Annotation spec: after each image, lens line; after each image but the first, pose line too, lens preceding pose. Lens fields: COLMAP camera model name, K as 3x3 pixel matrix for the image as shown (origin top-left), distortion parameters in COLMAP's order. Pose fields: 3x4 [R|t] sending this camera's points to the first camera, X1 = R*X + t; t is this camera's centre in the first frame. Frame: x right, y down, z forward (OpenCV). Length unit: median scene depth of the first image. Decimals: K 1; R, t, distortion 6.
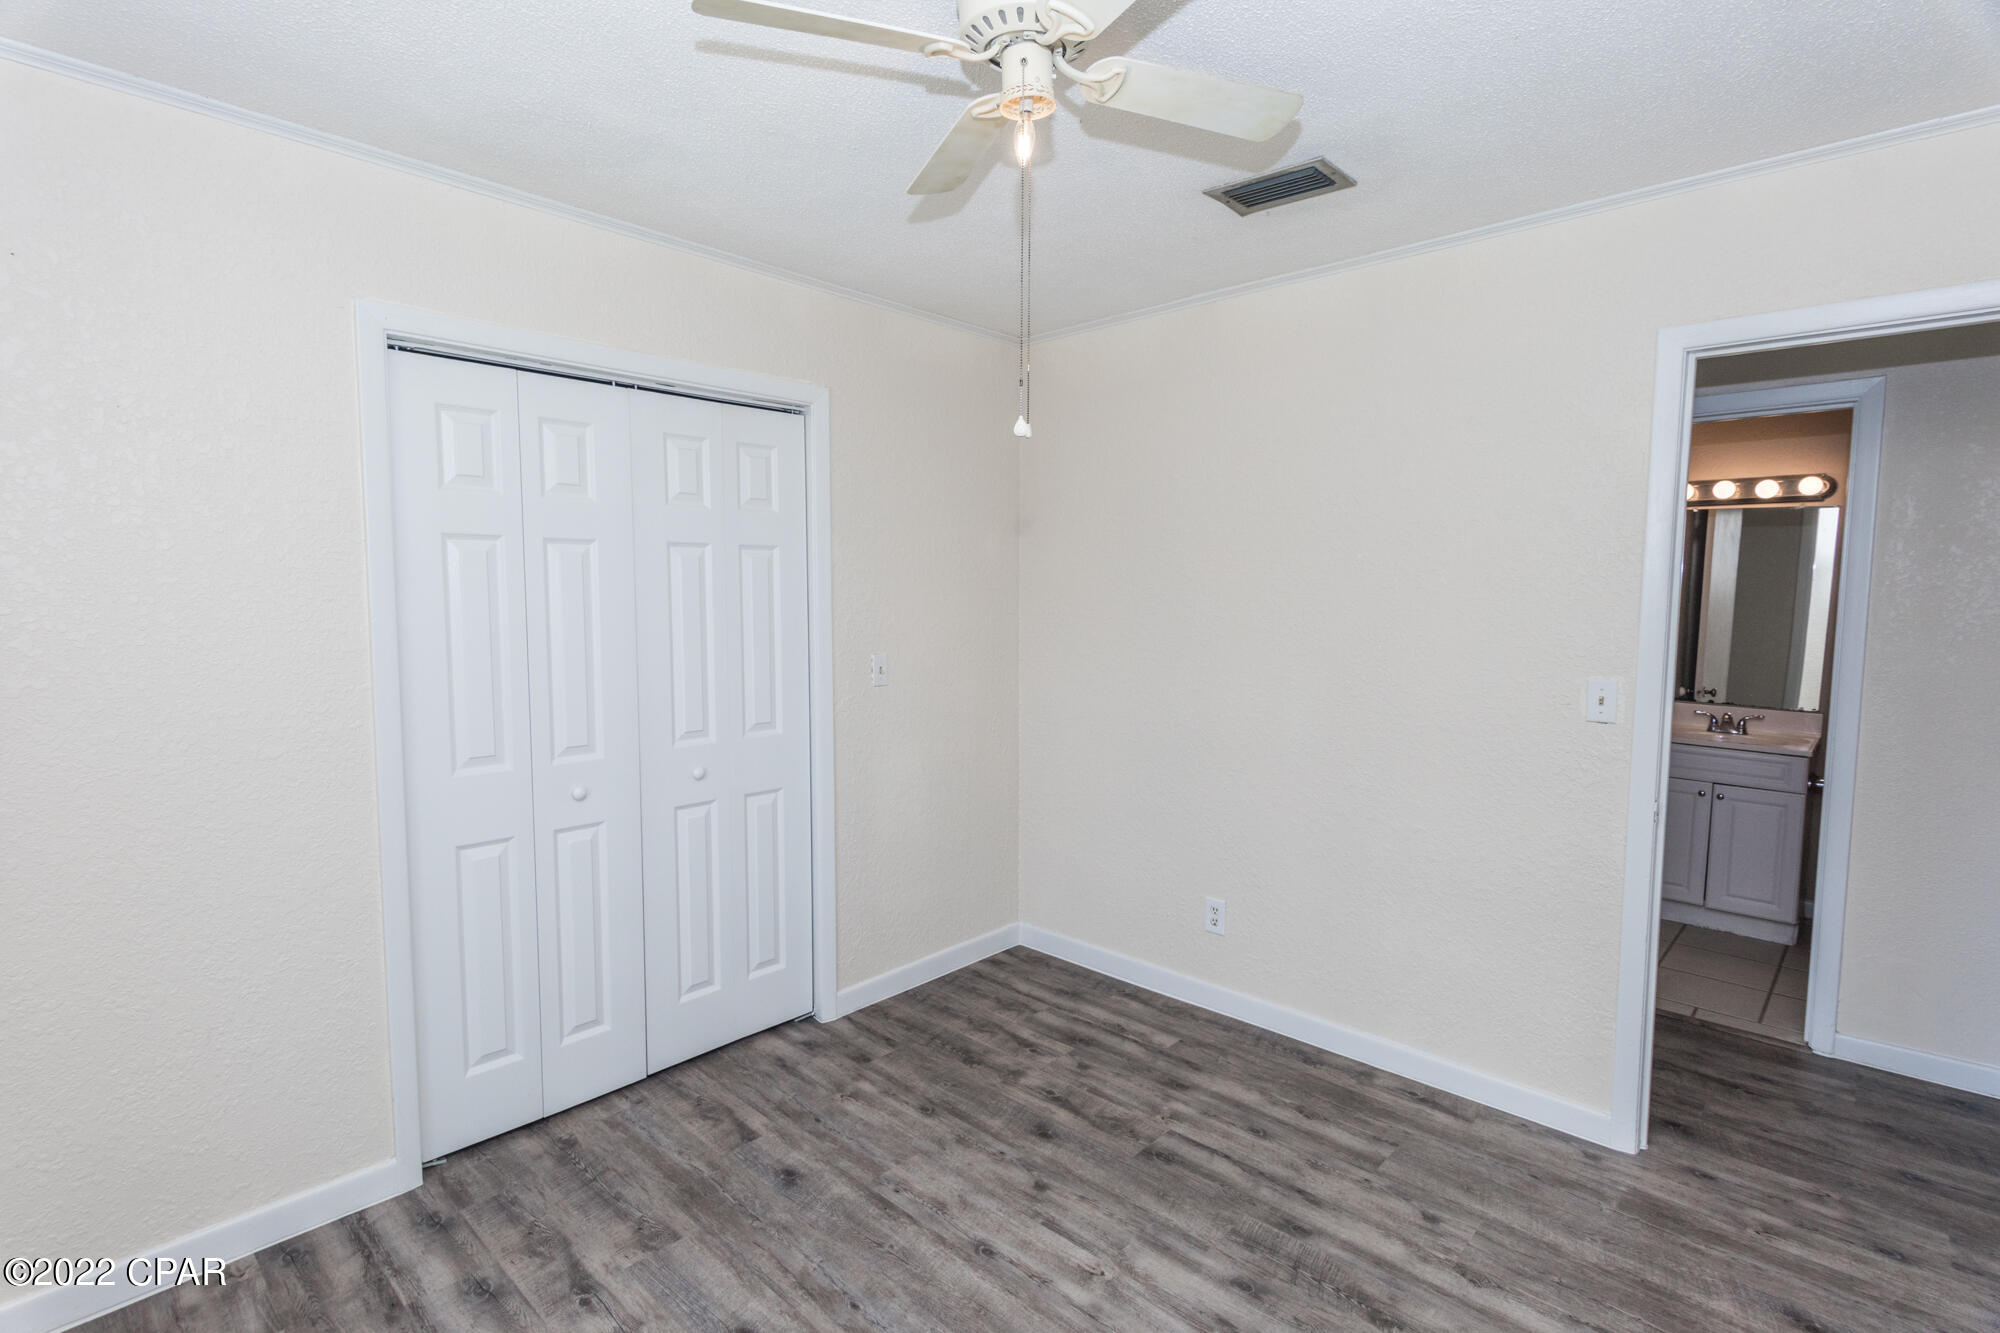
lens RADIAL K [[960.3, 0, 992.0], [0, 960.3, 671.1], [0, 0, 1]] dist [0.004368, -0.000850]
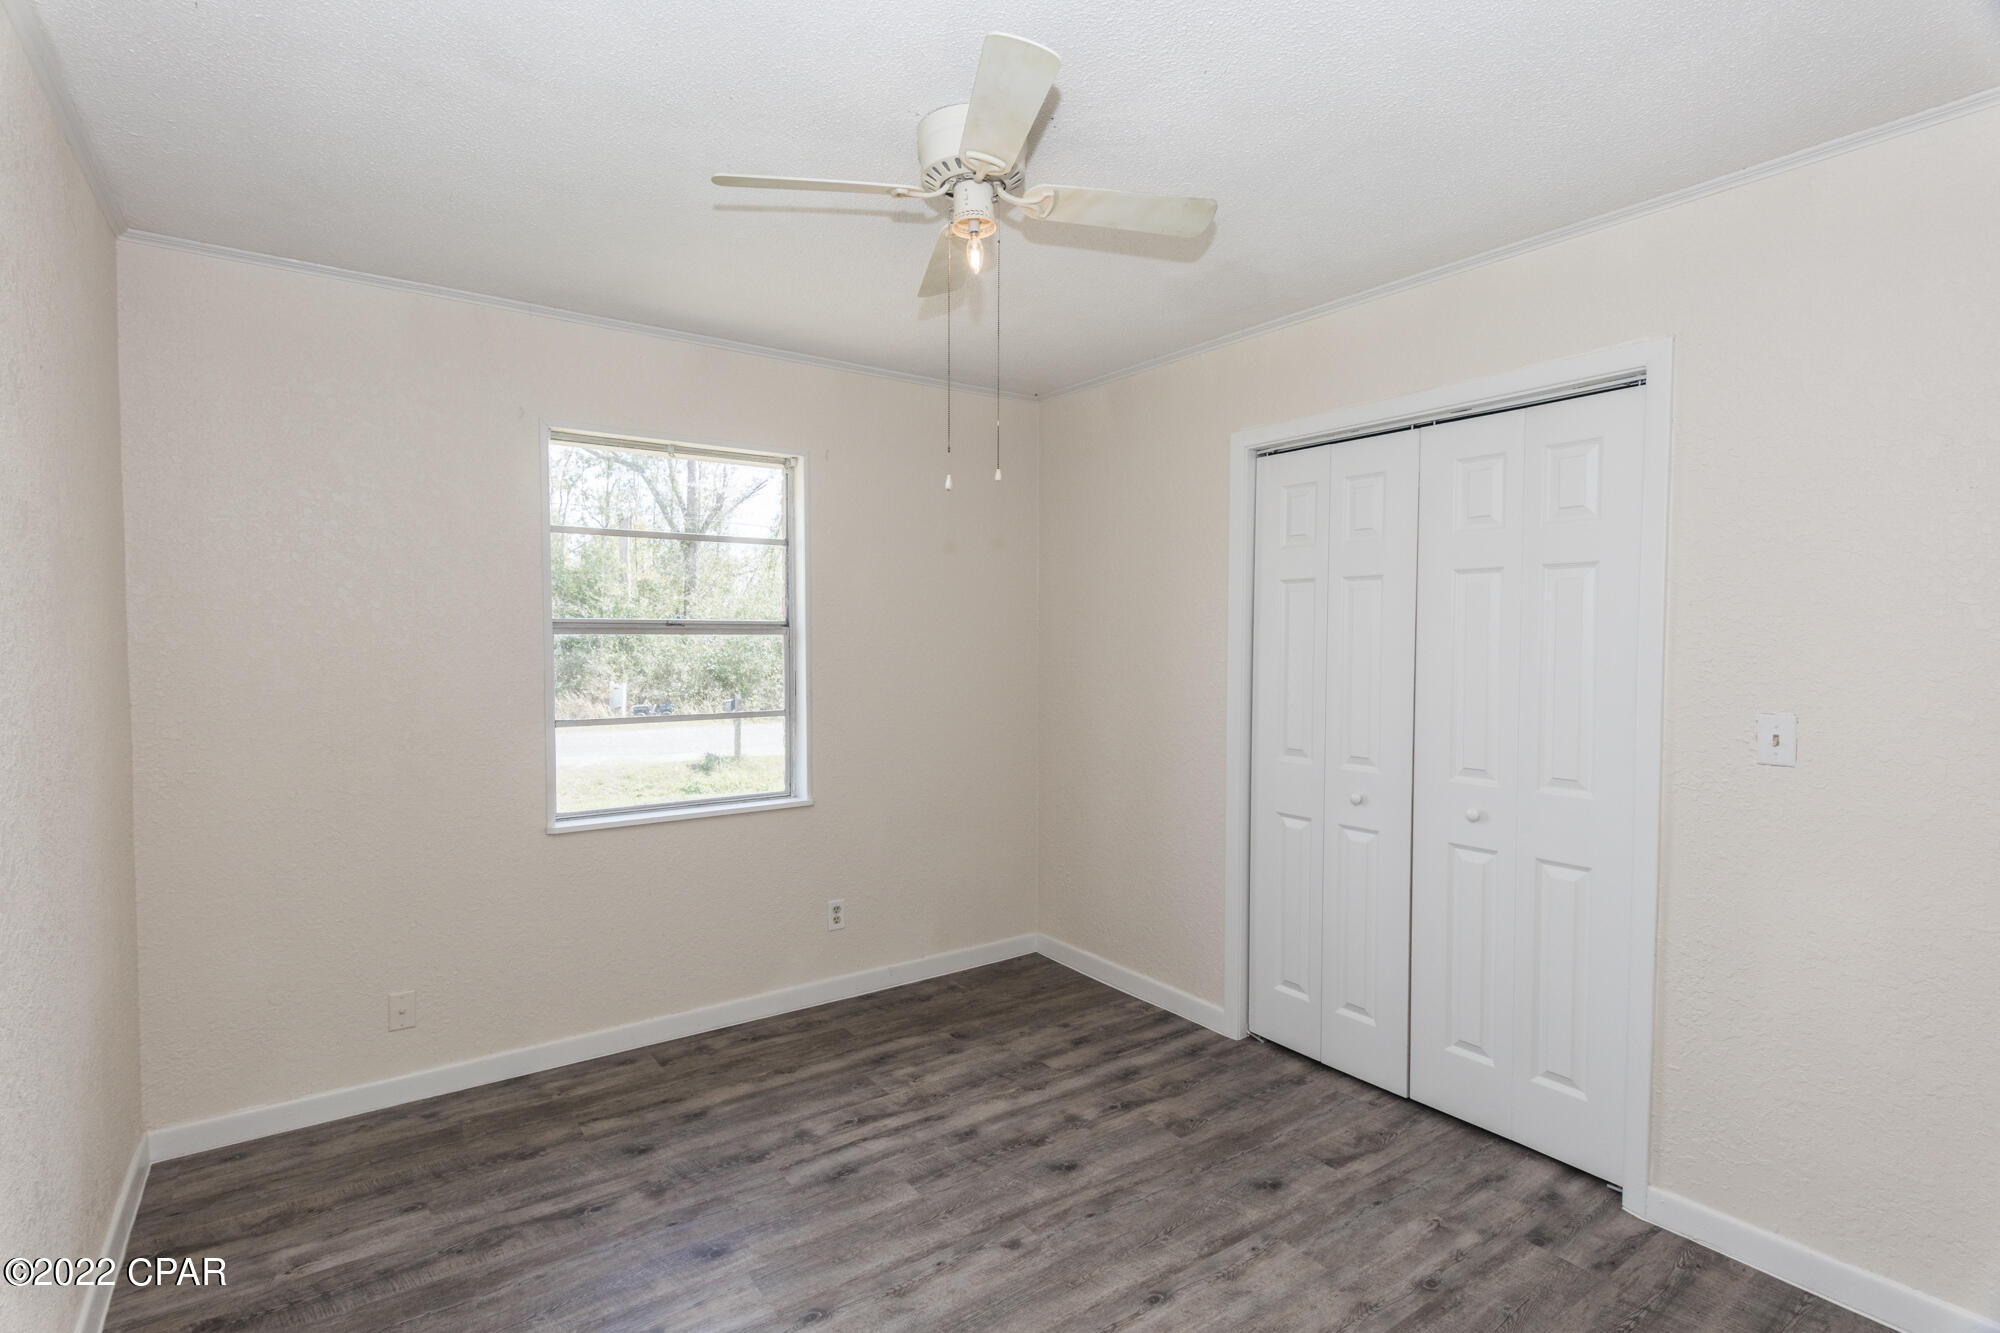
lens RADIAL K [[960.3, 0, 992.0], [0, 960.3, 671.1], [0, 0, 1]] dist [0.004368, -0.000850]
pose [[-0.197132, 0.029956, -0.979919, 0.840858], [-0.088355, 0.994923, 0.048189, -0.043297], [0.976387, 0.096081, -0.193484, 0.861858]]
